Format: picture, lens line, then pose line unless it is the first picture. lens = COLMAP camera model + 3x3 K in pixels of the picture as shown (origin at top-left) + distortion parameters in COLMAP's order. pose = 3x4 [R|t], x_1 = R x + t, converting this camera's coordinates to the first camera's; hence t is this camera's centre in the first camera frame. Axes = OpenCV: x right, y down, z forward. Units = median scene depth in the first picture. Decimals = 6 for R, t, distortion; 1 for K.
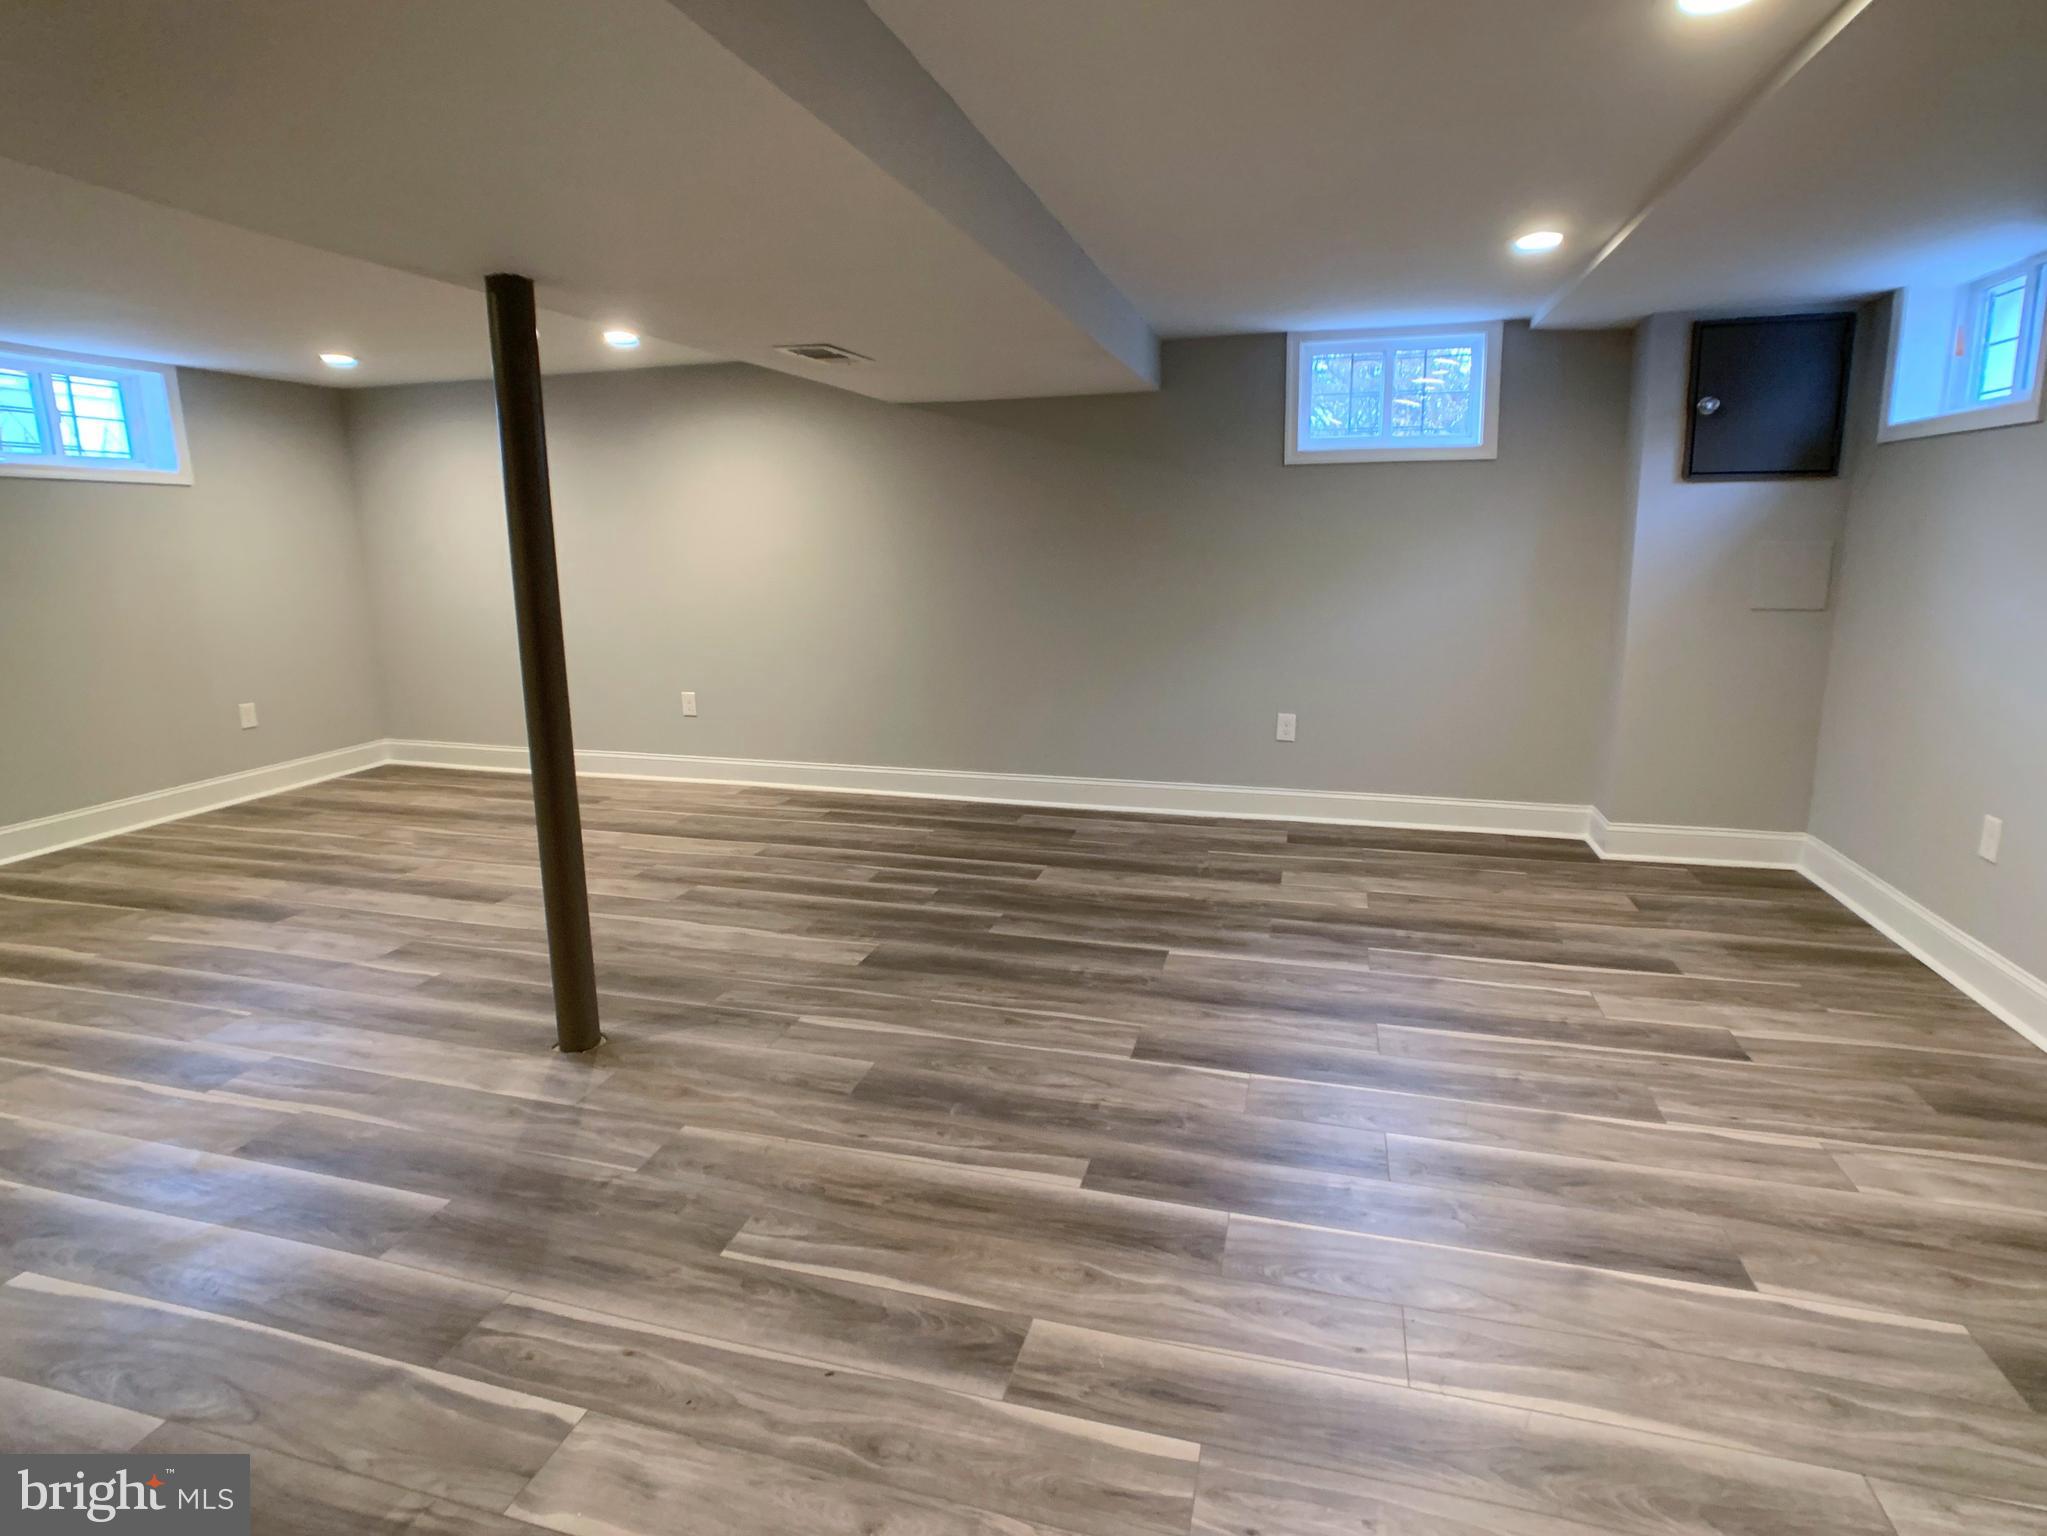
lens RADIAL K [[1051.9, 0, 1050.0], [0, 1051.9, 728.3], [0, 0, 1]] dist [-0.019880, 0.009798]
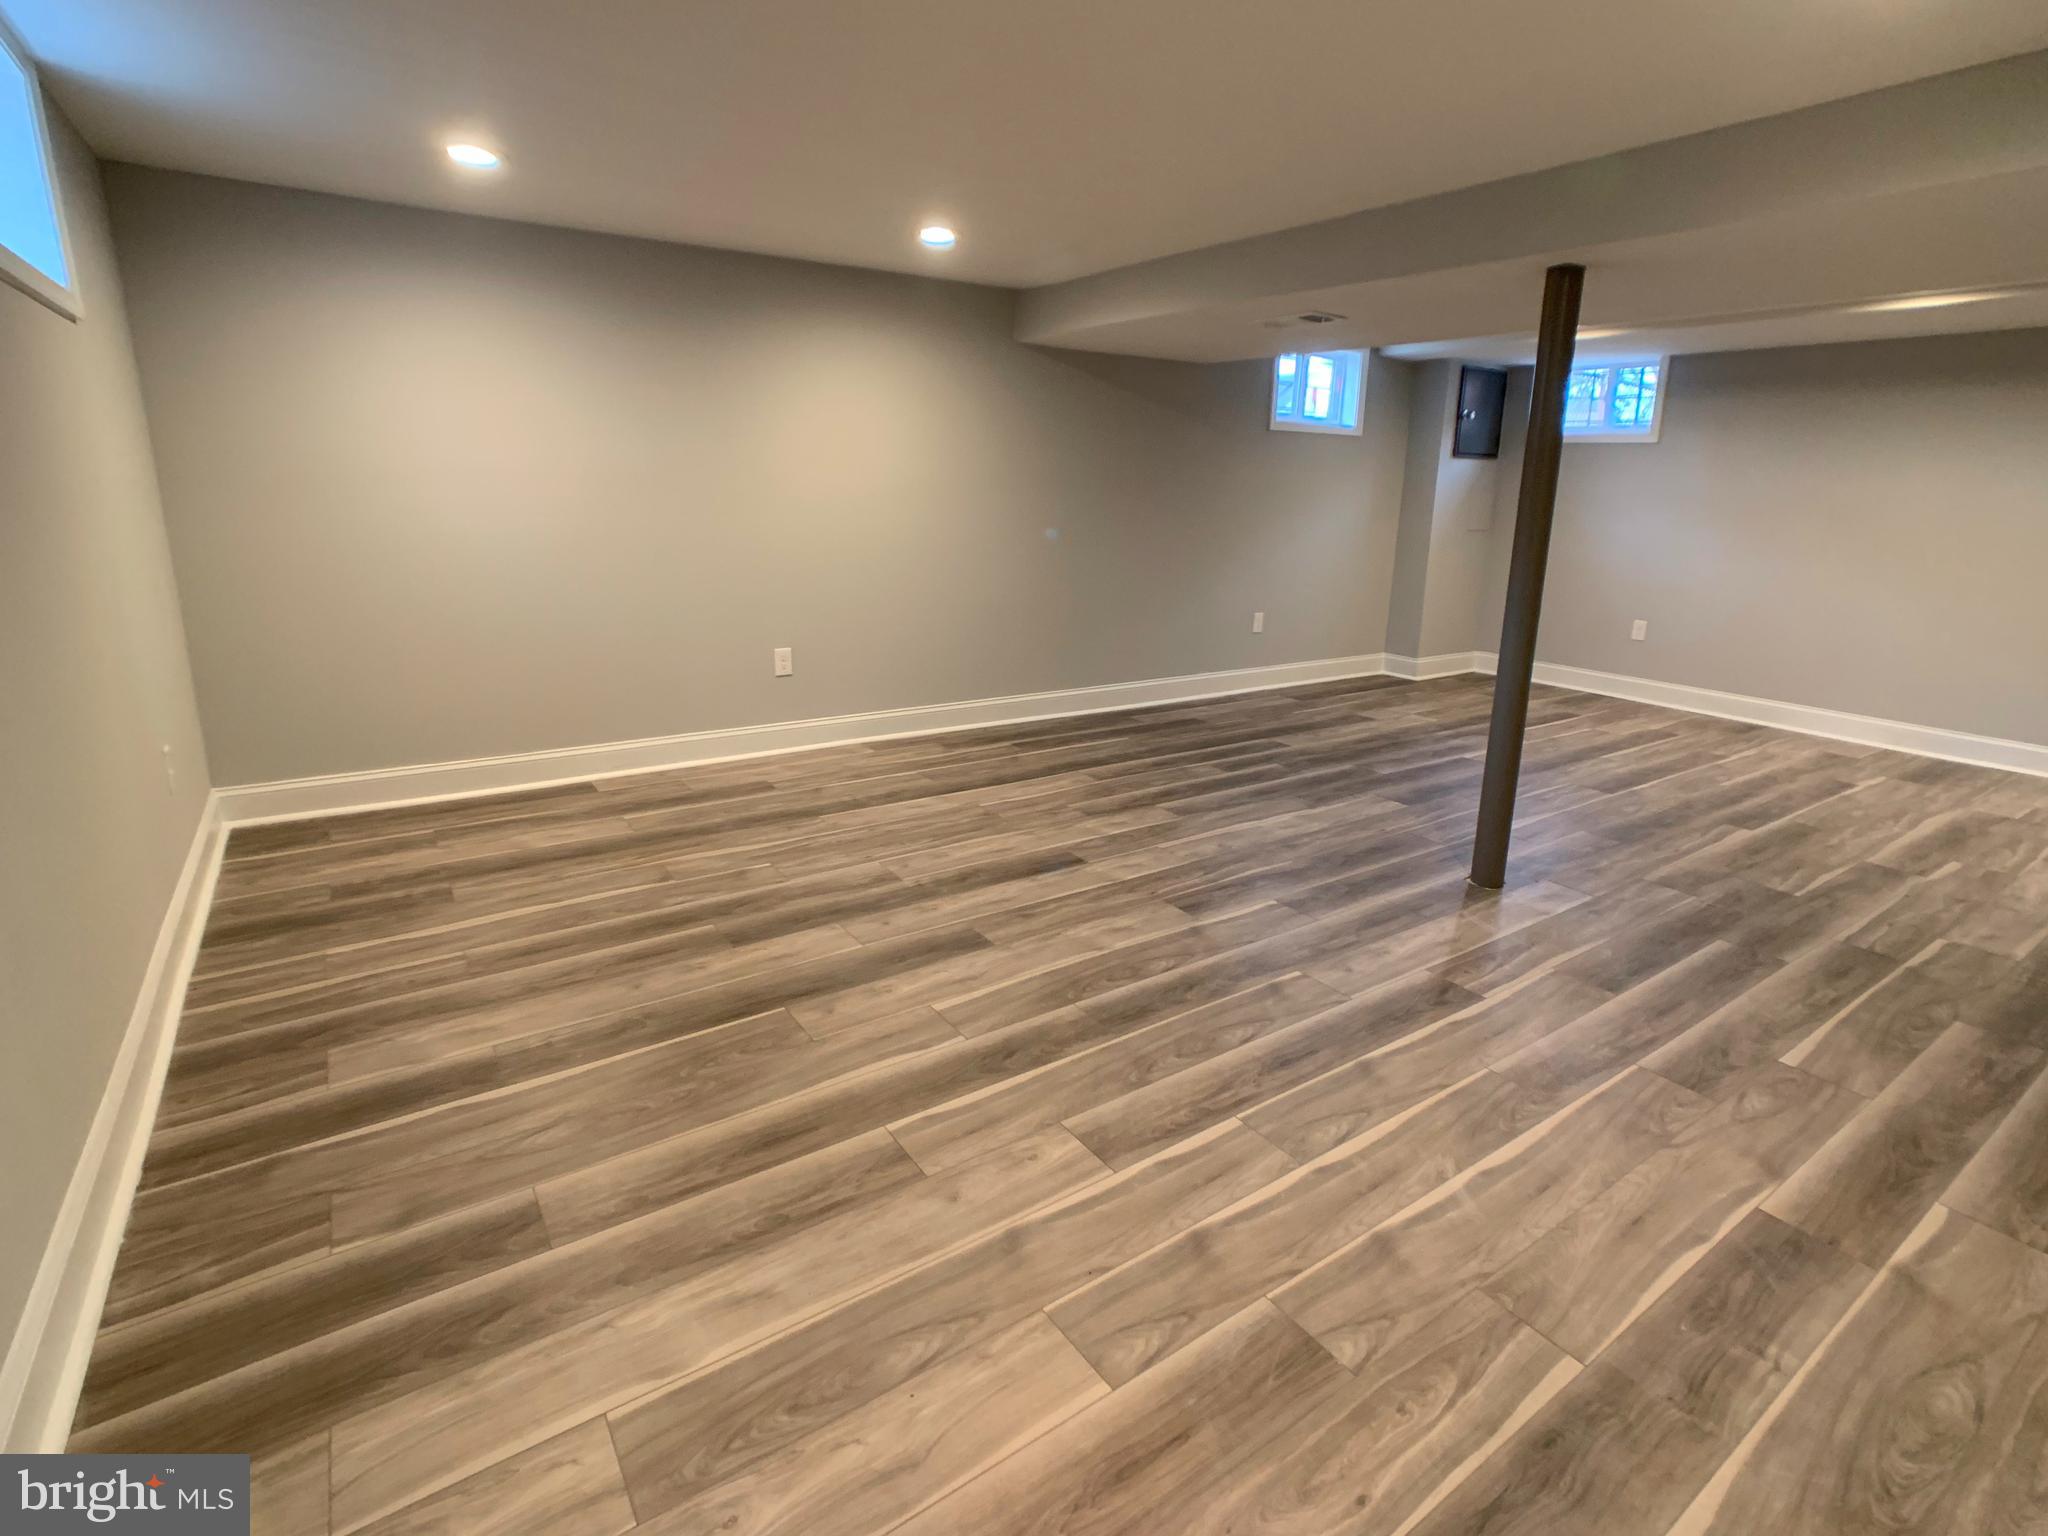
lens RADIAL K [[1010.3, 0, 1038.7], [0, 1010.3, 726.8], [0, 0, 1]] dist [-0.023030, 0.006837]
pose [[0.636626, -0.155014, 0.755432, -1.342446], [0.110830, 0.987811, 0.109297, -0.058901], [-0.763167, 0.014143, 0.646047, 0.505396]]
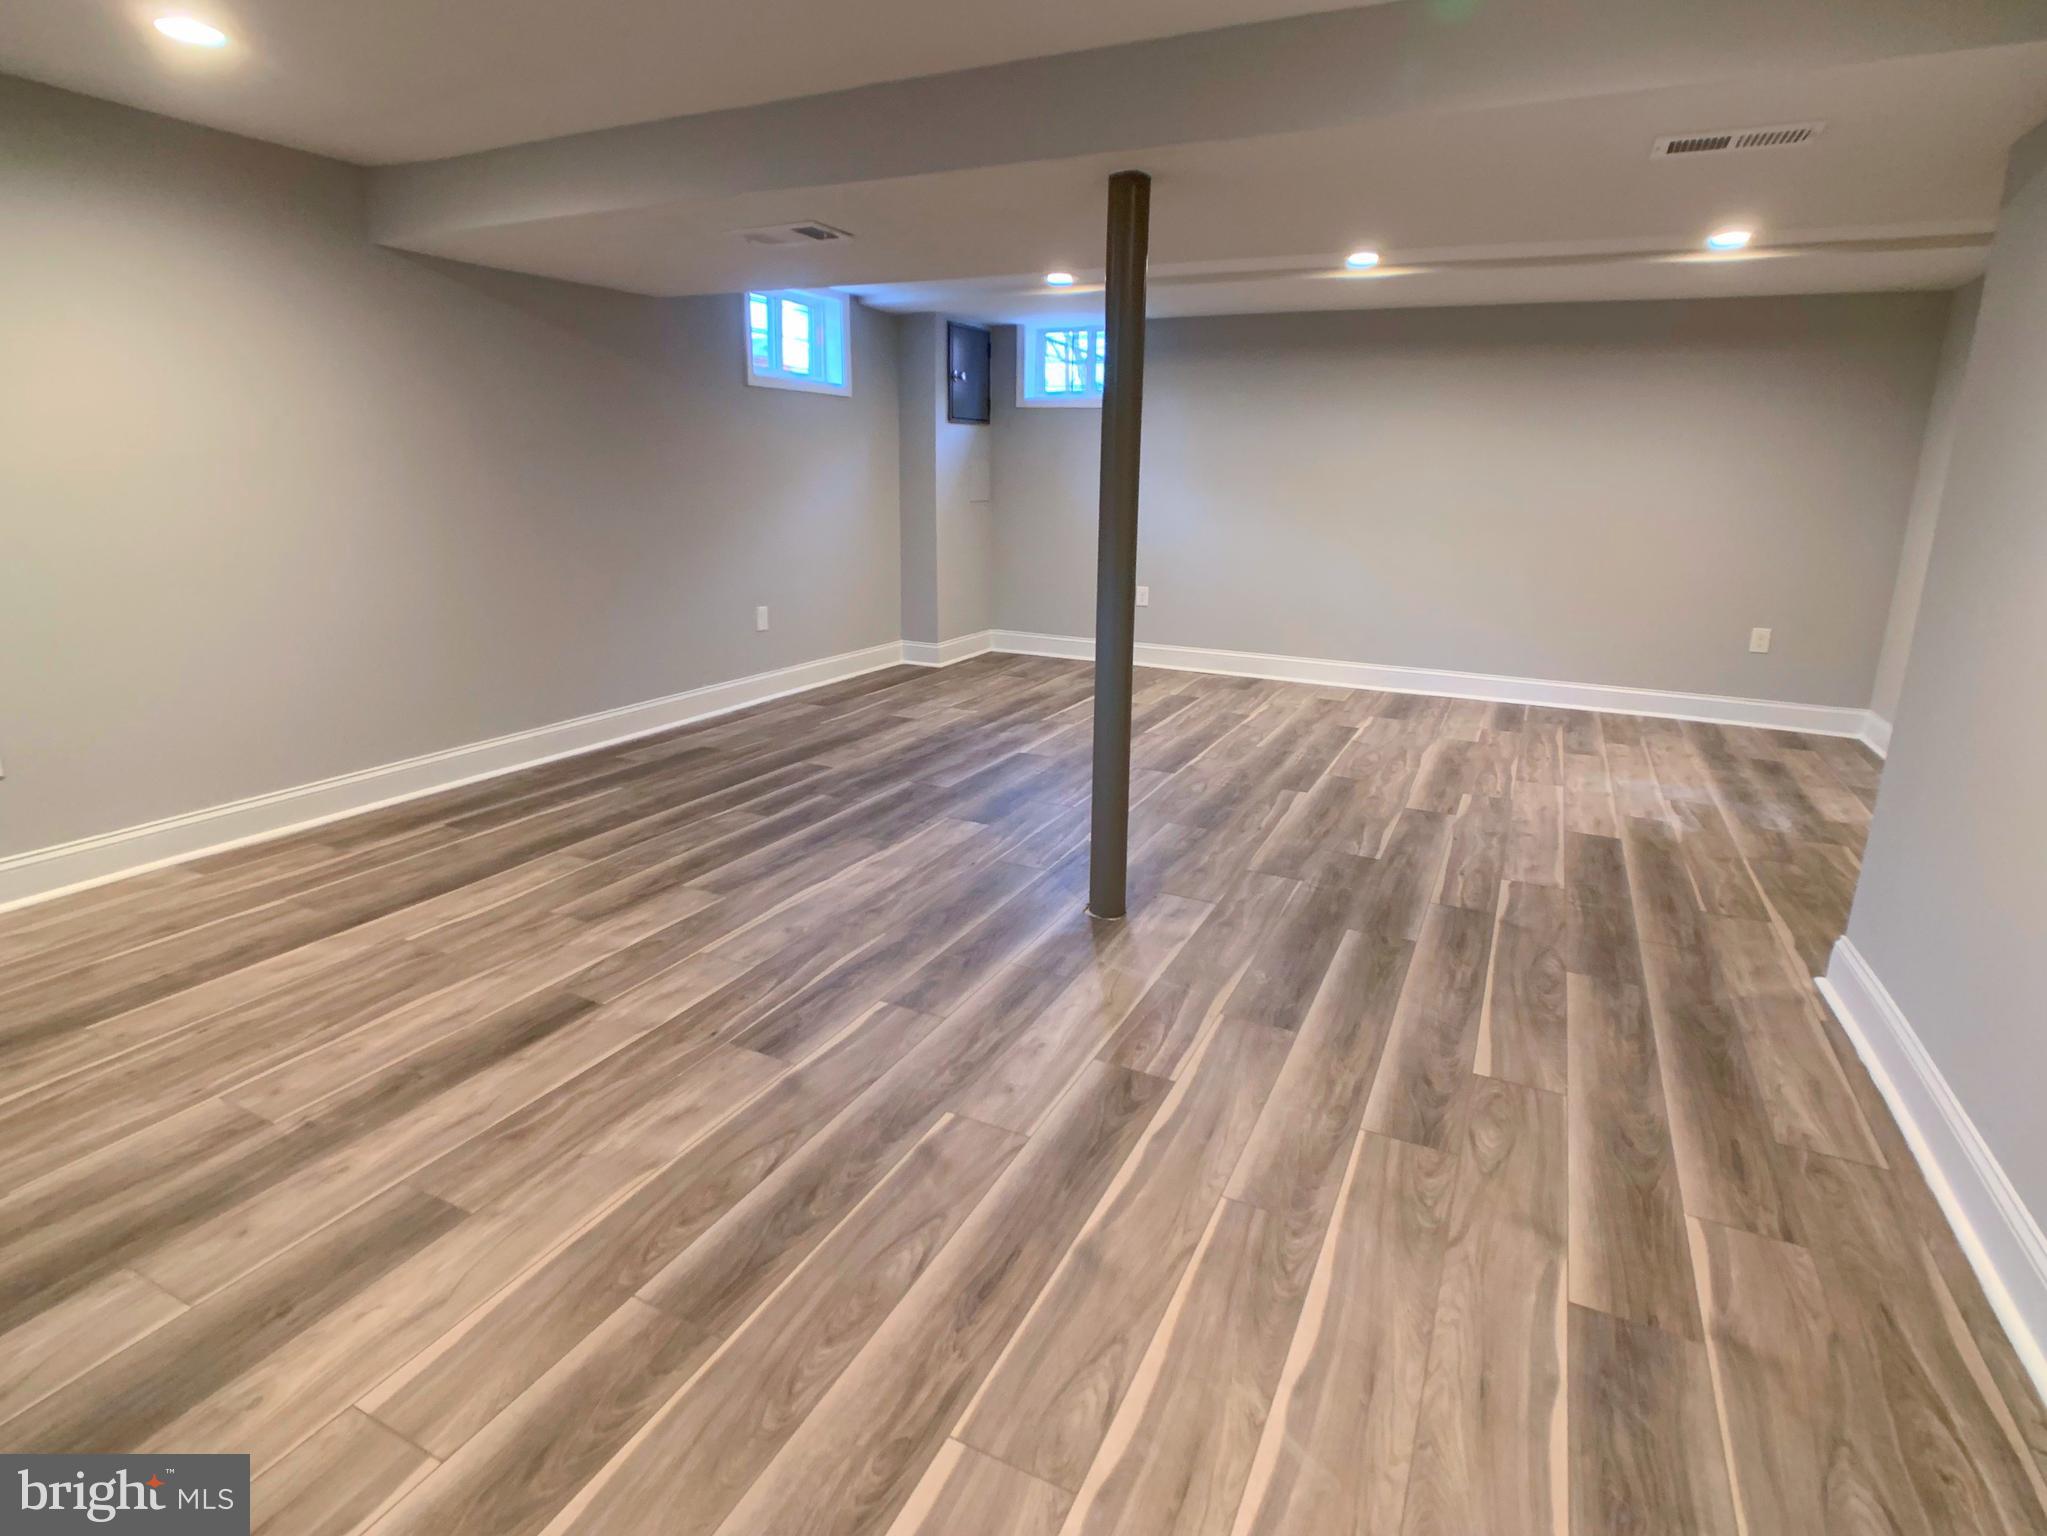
lens RADIAL K [[1051.9, 0, 1050.0], [0, 1051.9, 728.3], [0, 0, 1]] dist [-0.019880, 0.009798]
pose [[0.171609, -0.220869, 0.960087, -1.161277], [0.164221, 0.967322, 0.193180, -0.076384], [-0.971381, 0.124515, 0.202272, 0.657804]]
